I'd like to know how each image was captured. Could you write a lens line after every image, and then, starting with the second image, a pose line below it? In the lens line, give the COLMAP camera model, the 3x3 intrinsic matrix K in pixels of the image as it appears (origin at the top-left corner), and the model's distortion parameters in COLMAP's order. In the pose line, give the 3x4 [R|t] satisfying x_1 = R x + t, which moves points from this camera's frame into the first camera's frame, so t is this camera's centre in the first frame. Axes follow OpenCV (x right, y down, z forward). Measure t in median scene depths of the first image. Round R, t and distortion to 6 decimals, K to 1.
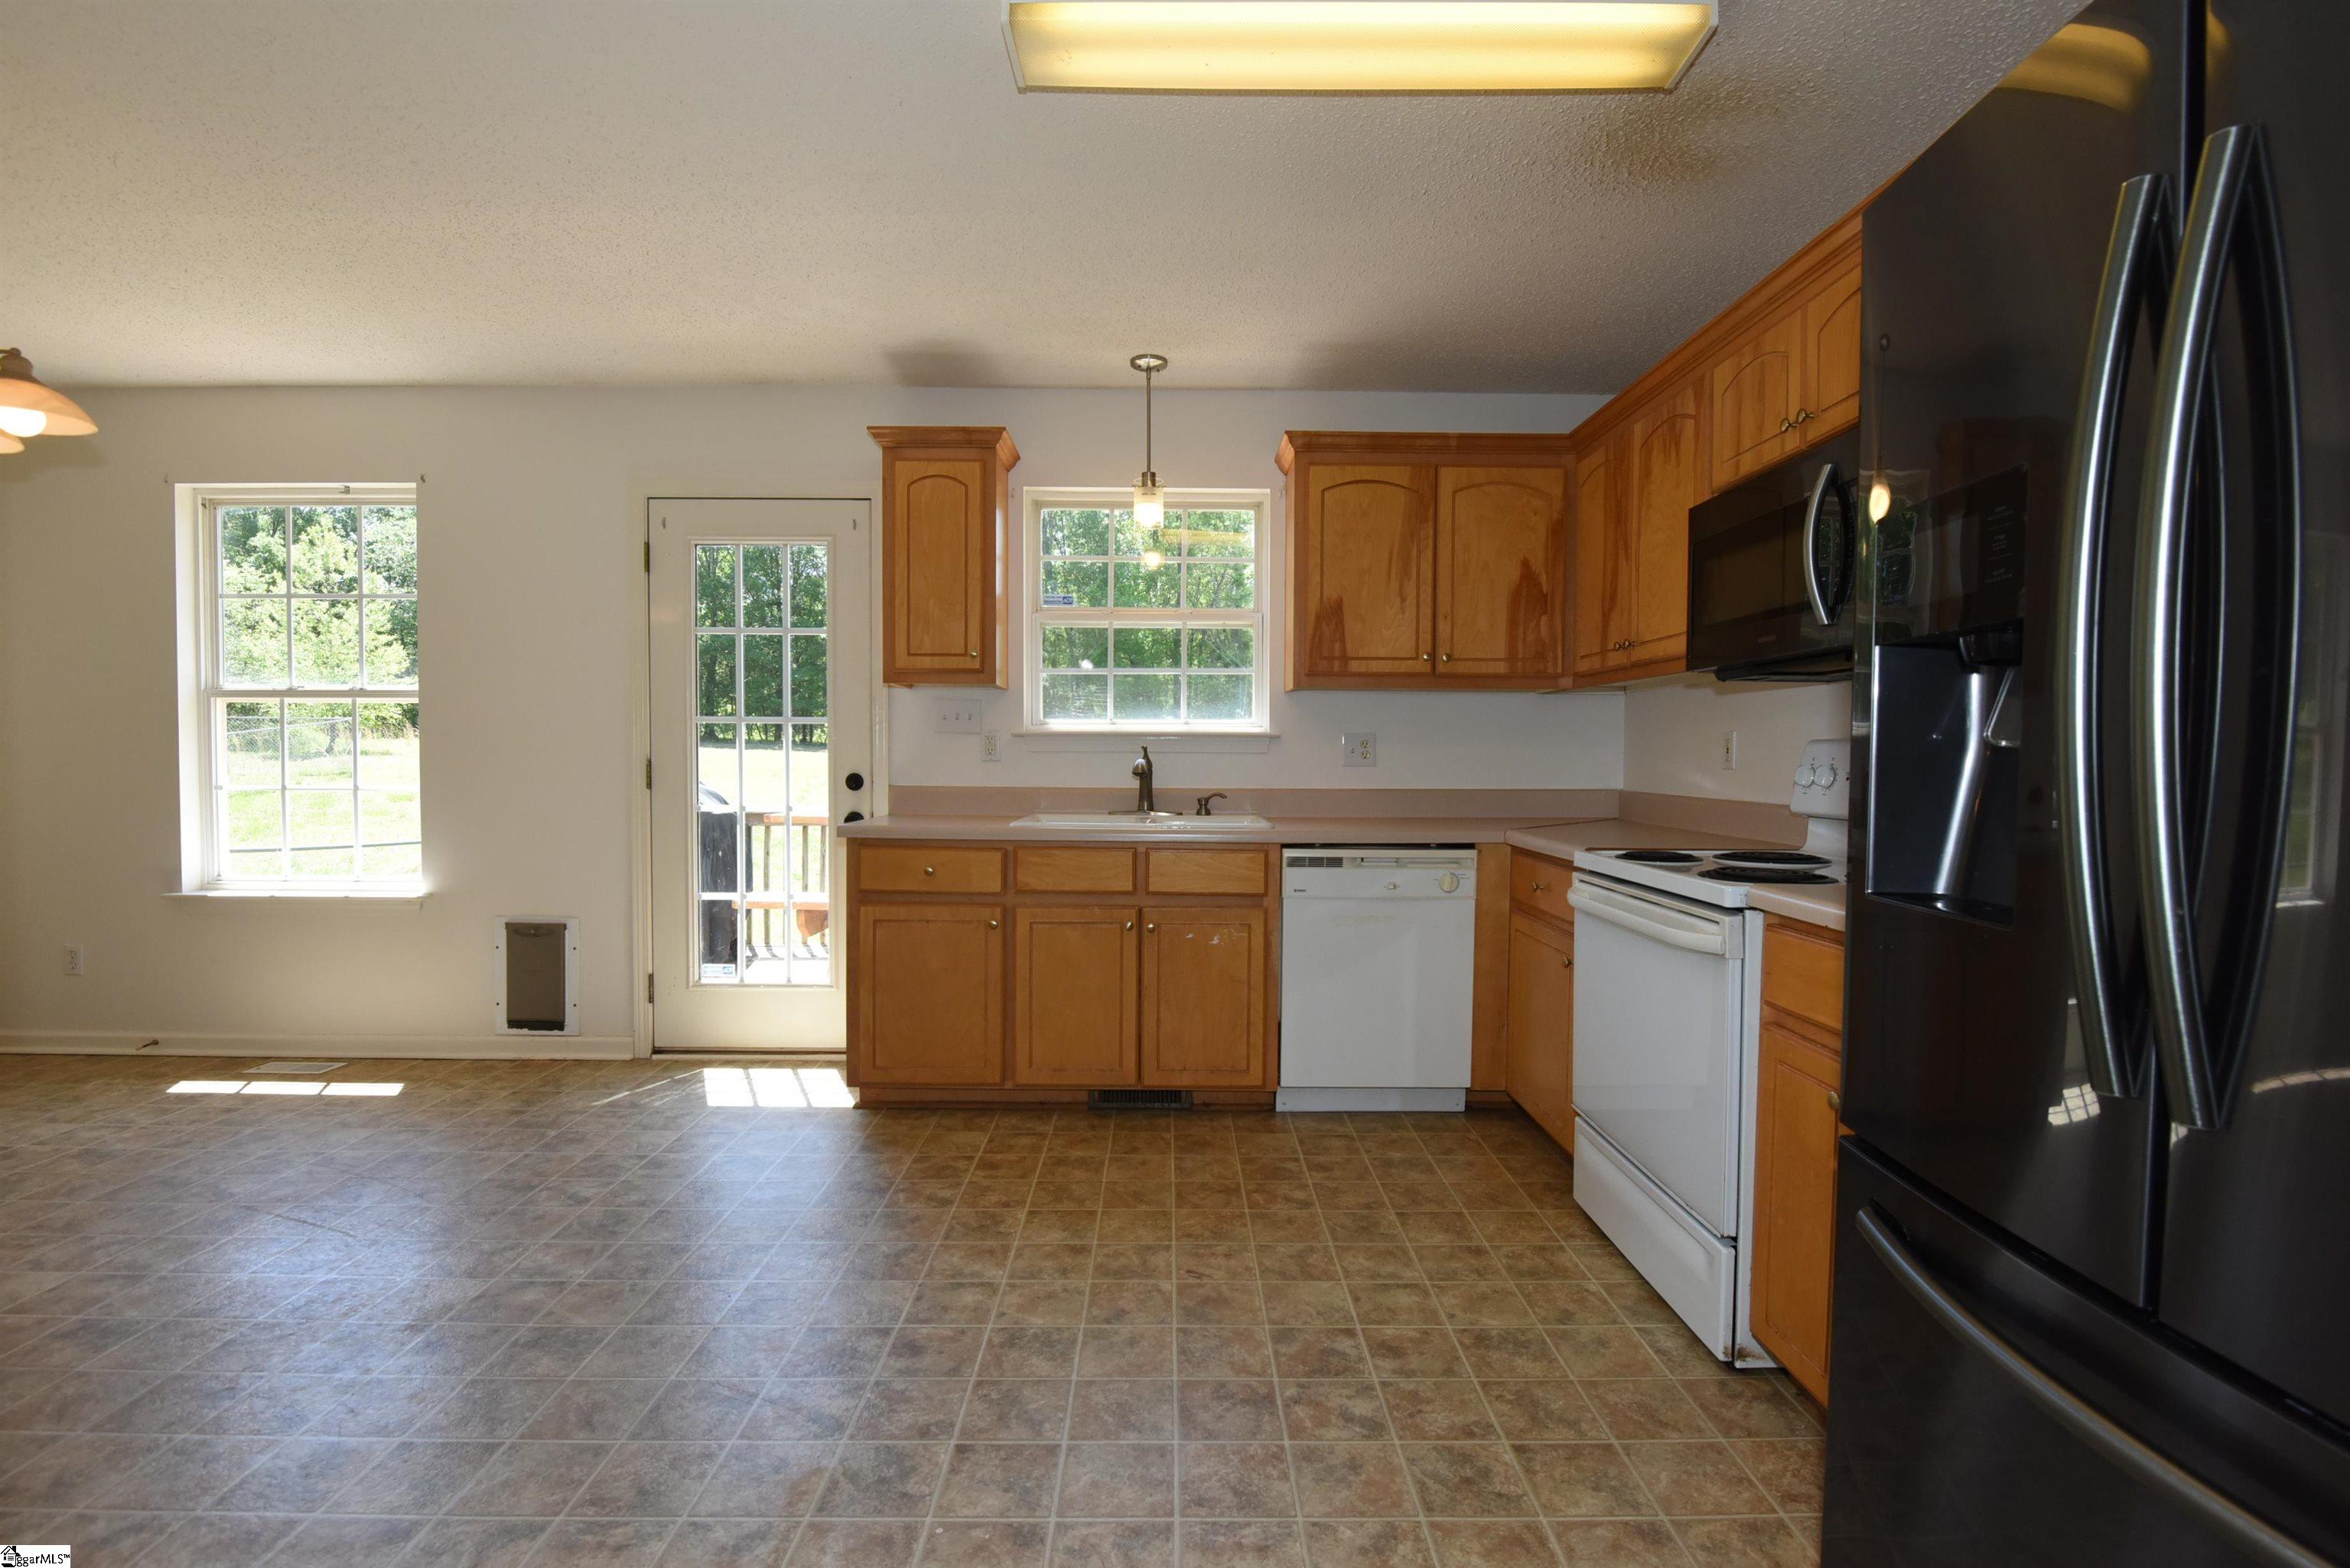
lens RADIAL K [[1101.2, 0, 1191.1], [0, 1101.2, 795.8], [0, 0, 1]] dist [-0.018727, -0.001192]
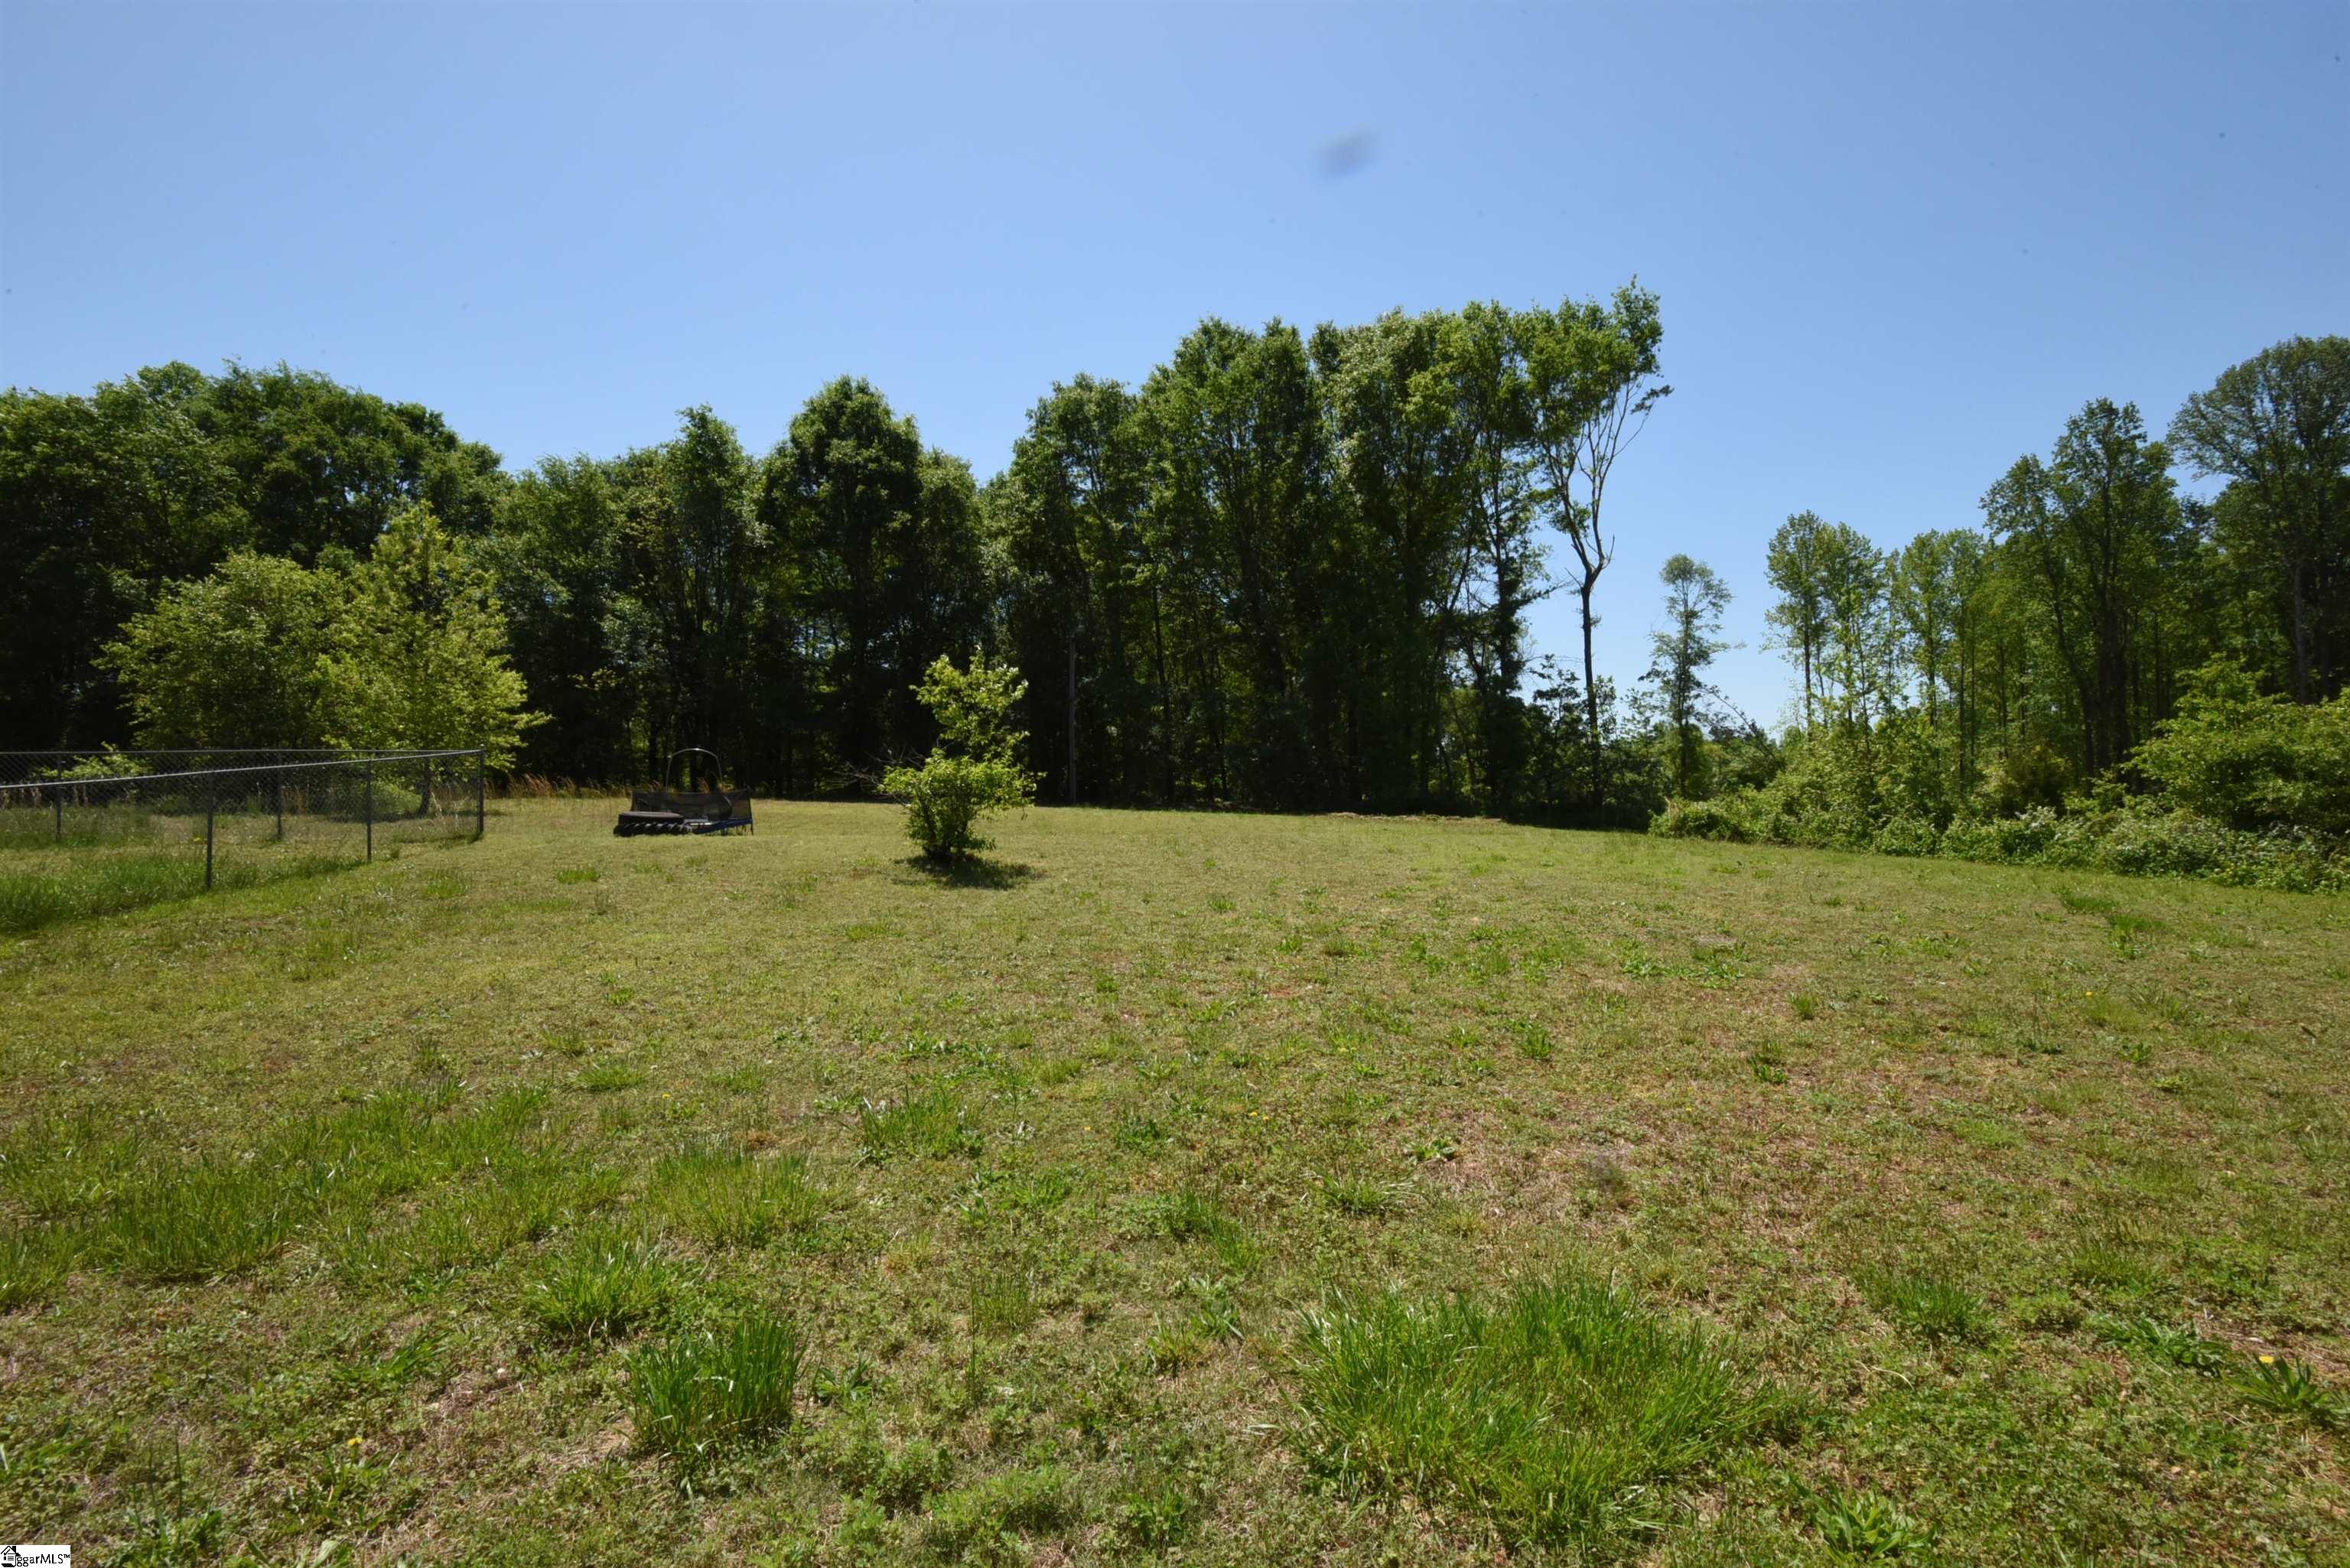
lens RADIAL K [[1101.2, 0, 1184.4], [0, 1101.2, 792.5], [0, 0, 1]] dist [-0.018727, -0.001192]
pose [[0.998960, -0.022326, -0.039757, -0.249403], [0.019839, 0.997885, -0.061897, 0.001302], [0.041055, 0.061044, 0.997290, 0.287938]]
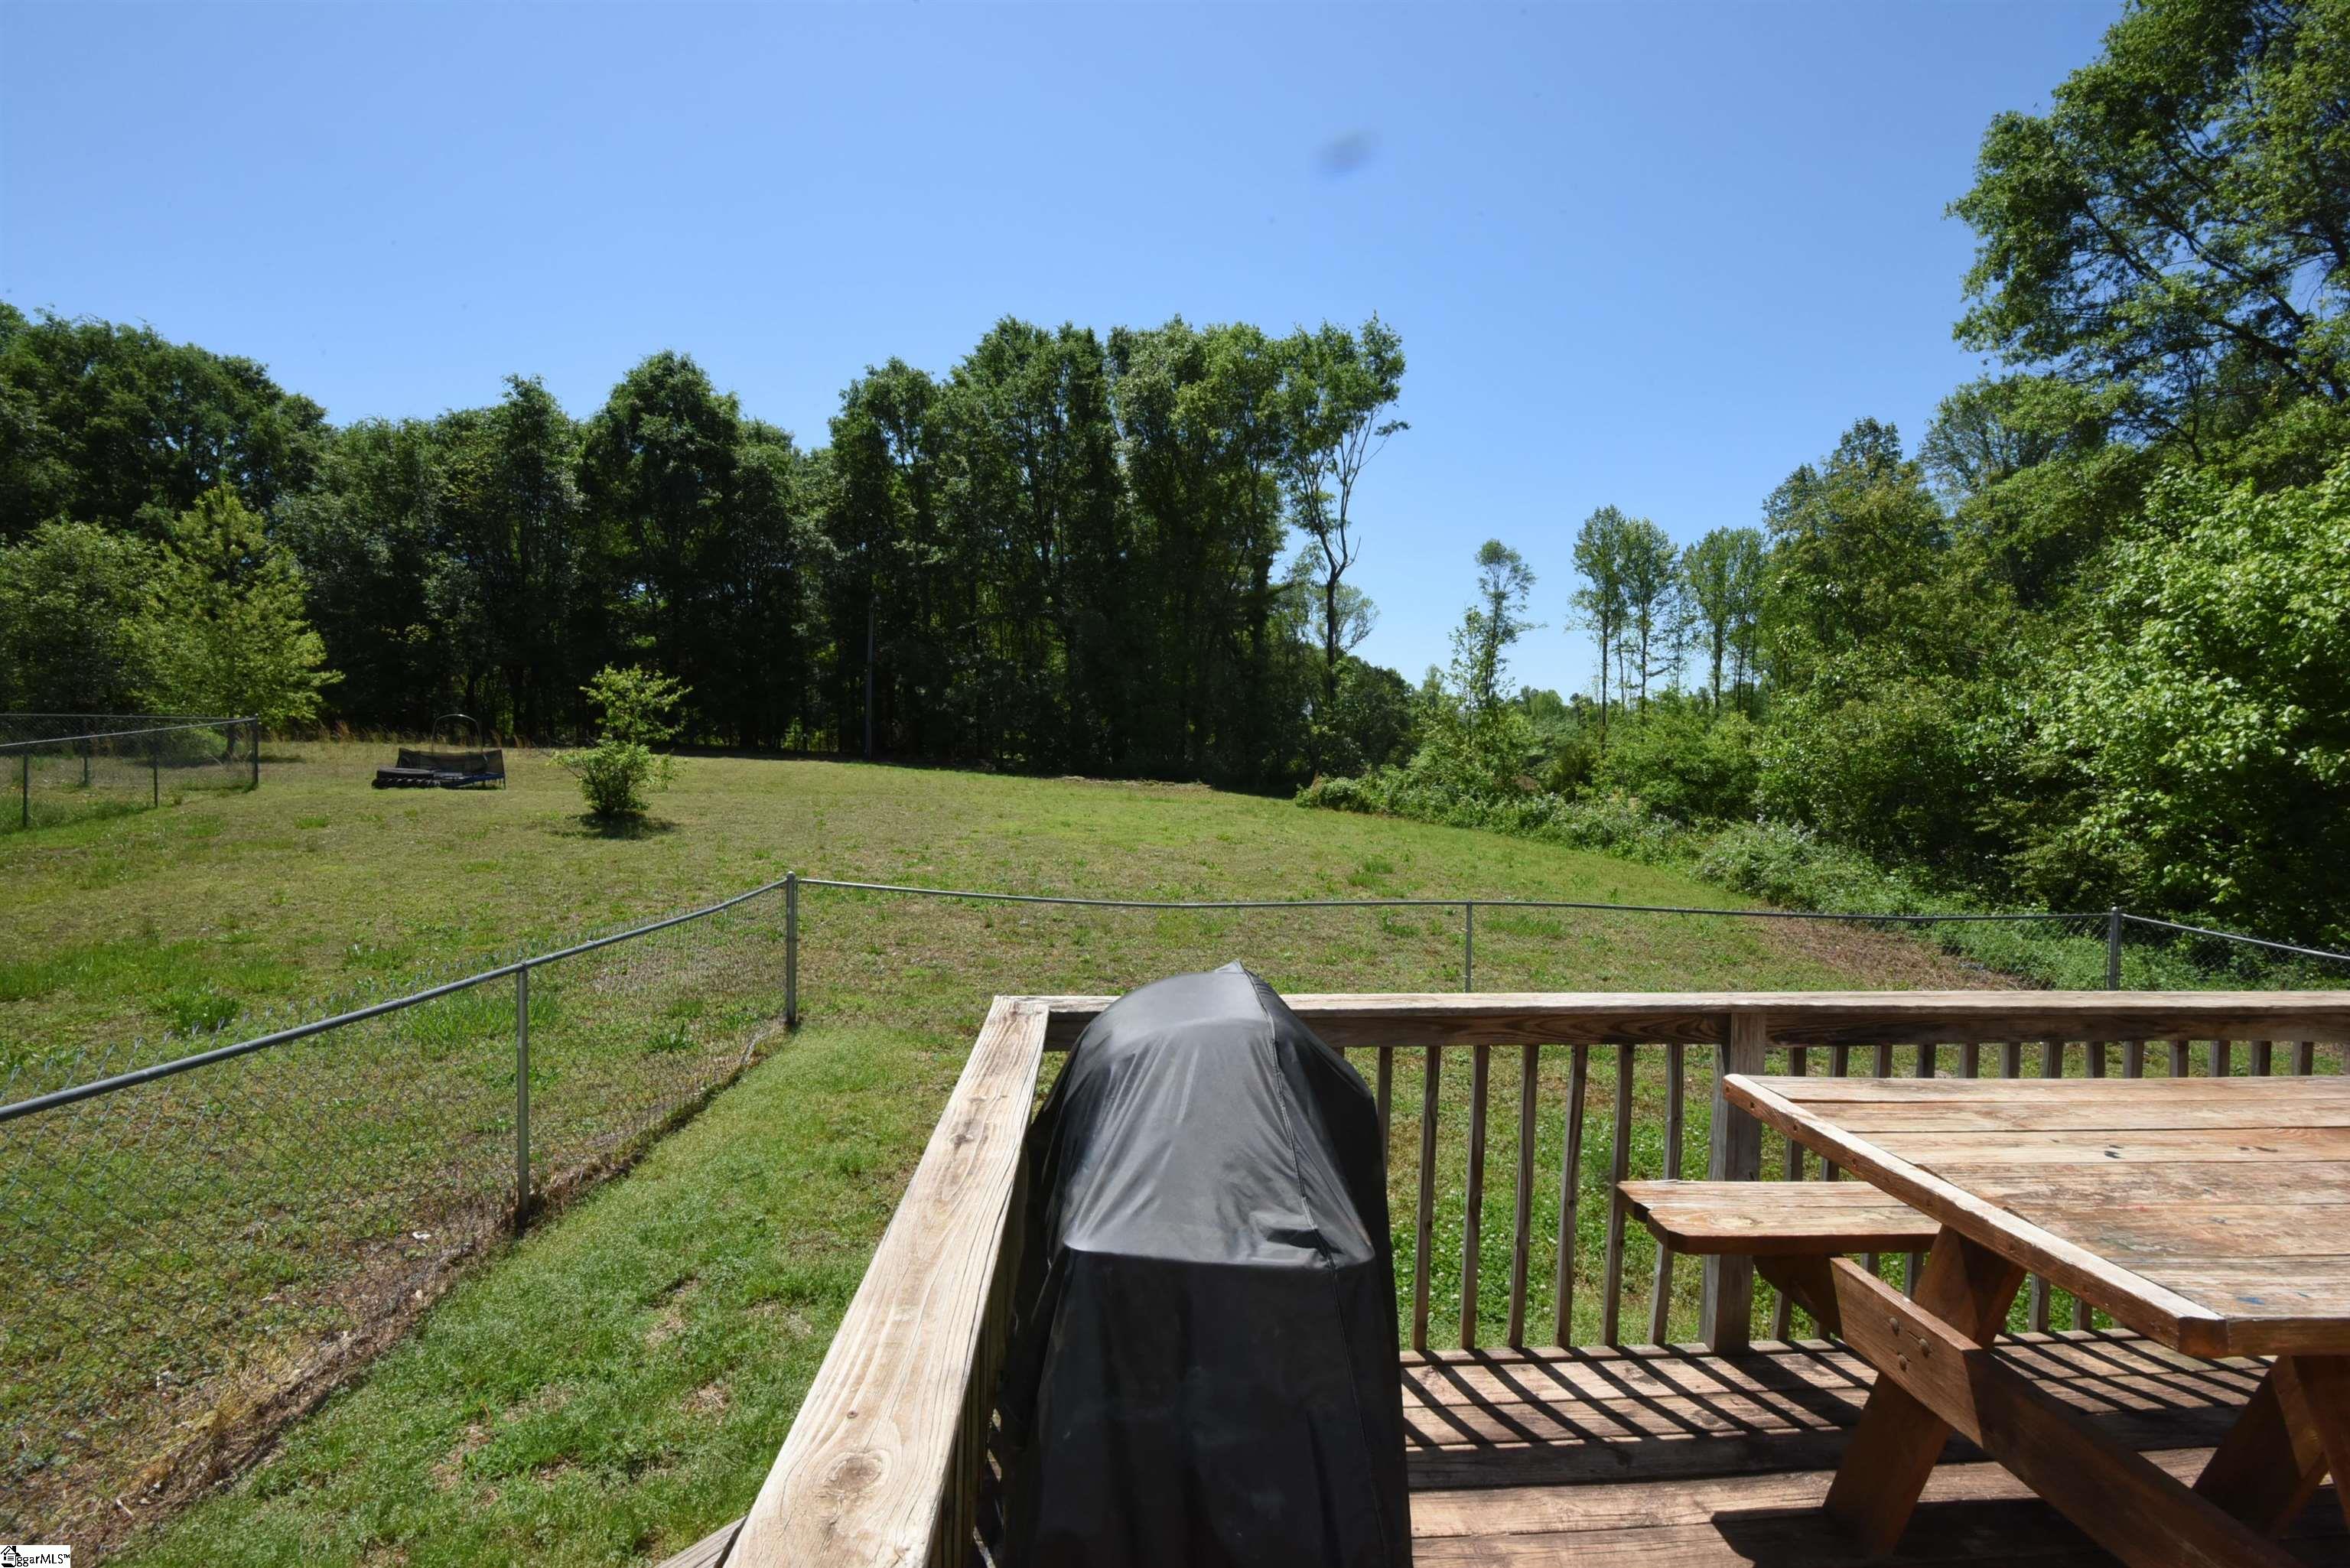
lens RADIAL K [[1101.2, 0, 1193.4], [0, 1101.2, 792.3], [0, 0, 1]] dist [-0.018727, -0.001192]
pose [[0.998677, 0.007382, 0.050889, -0.087970], [-0.006746, 0.999897, -0.012669, -0.007927], [-0.050977, 0.012309, 0.998624, 0.125486]]
